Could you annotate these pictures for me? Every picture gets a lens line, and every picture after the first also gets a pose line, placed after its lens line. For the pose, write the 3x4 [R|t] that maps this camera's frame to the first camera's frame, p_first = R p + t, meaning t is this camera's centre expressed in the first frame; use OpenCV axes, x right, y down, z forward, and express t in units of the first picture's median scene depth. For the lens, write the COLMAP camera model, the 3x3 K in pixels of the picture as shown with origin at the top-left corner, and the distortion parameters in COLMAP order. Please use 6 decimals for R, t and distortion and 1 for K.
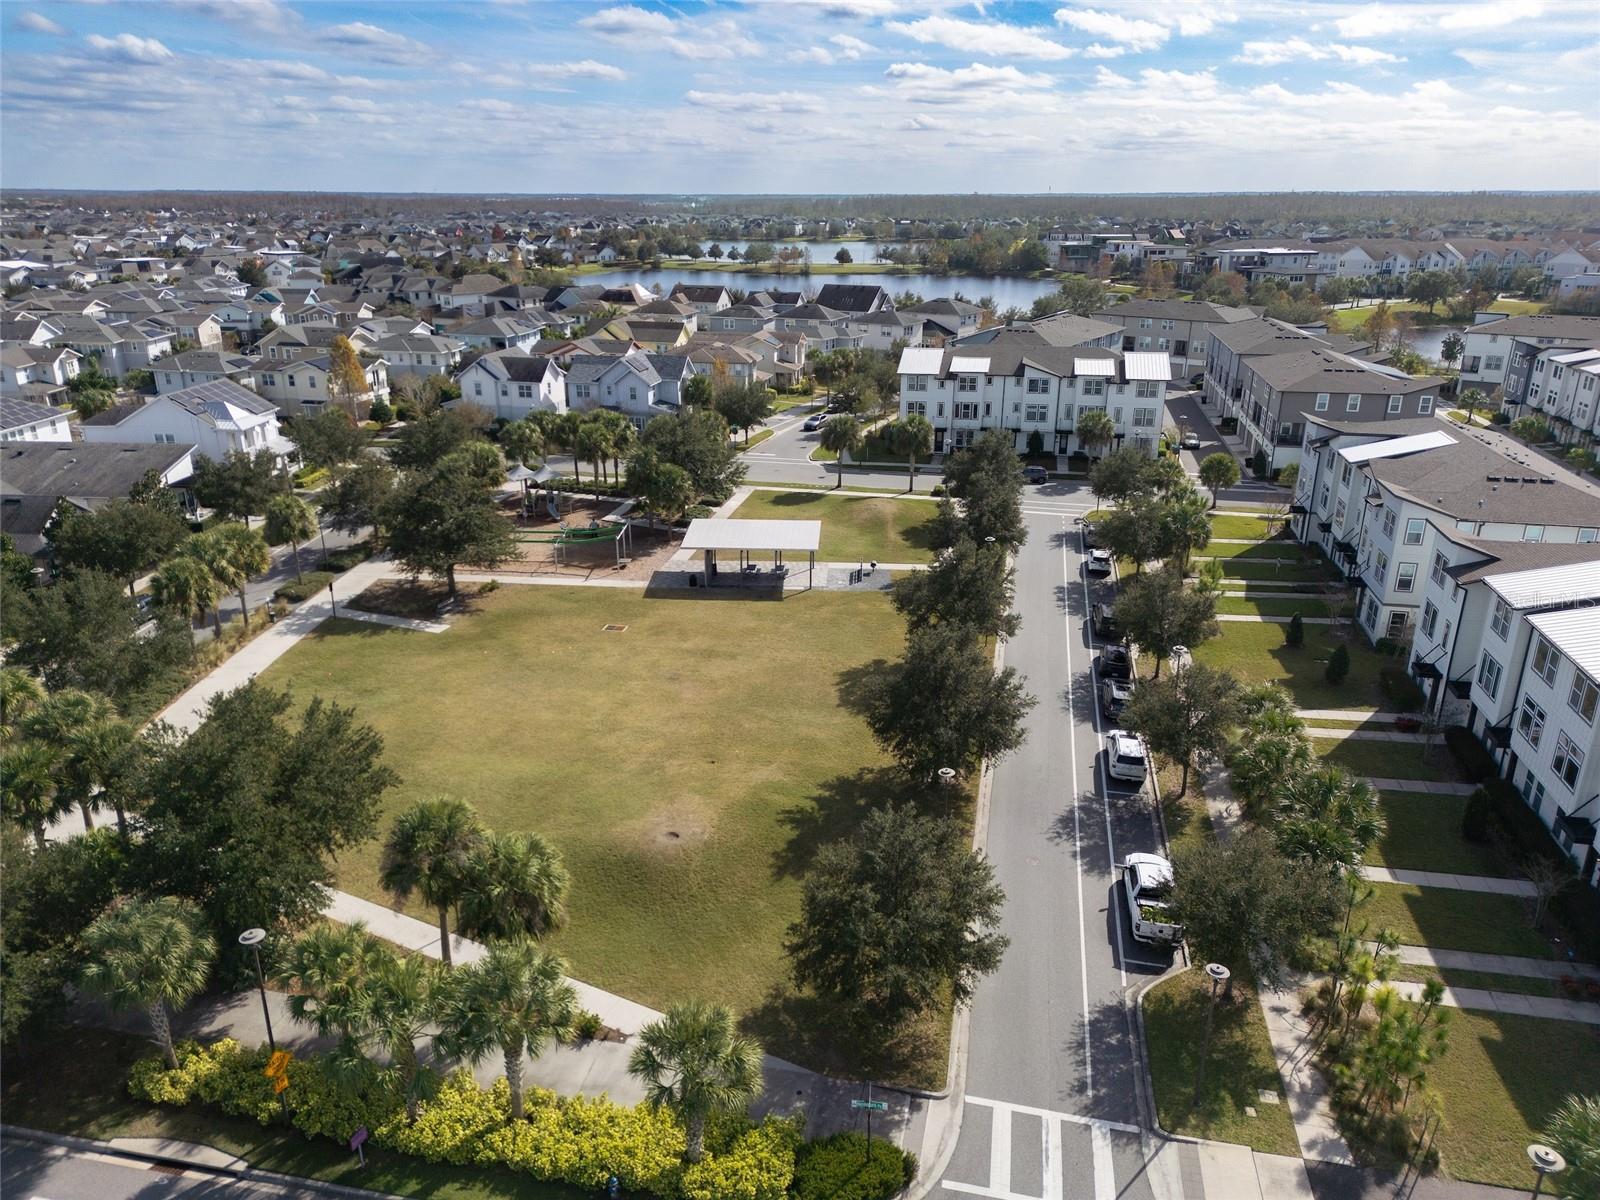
lens RADIAL K [[1107.3, 0, 793.3], [0, 1107.3, 601.6], [0, 0, 1]] dist [0.089224, -0.094263]
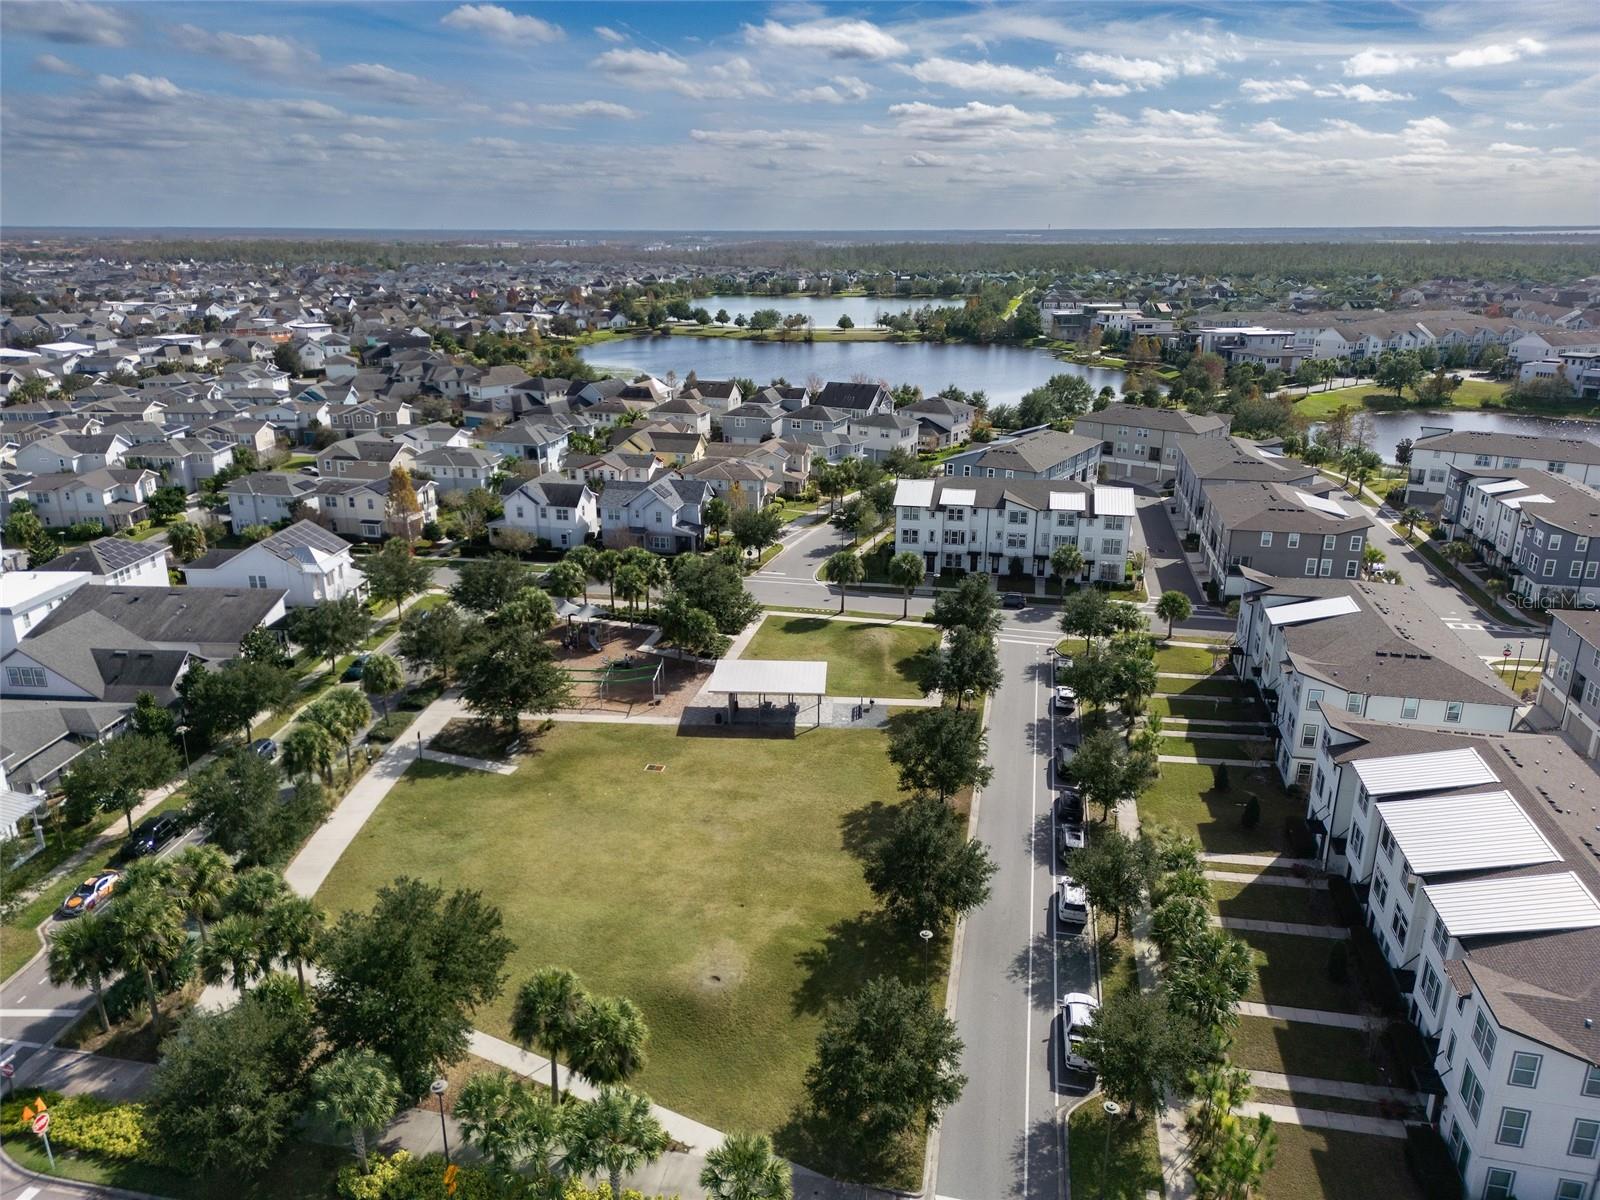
lens RADIAL K [[1107.3, 0, 793.3], [0, 1107.3, 601.6], [0, 0, 1]] dist [0.089224, -0.094263]
pose [[0.999997, -0.000493, -0.002251, -0.008366], [0.000431, 0.999629, -0.027245, -0.111270], [0.002263, 0.027244, 0.999626, -0.179904]]
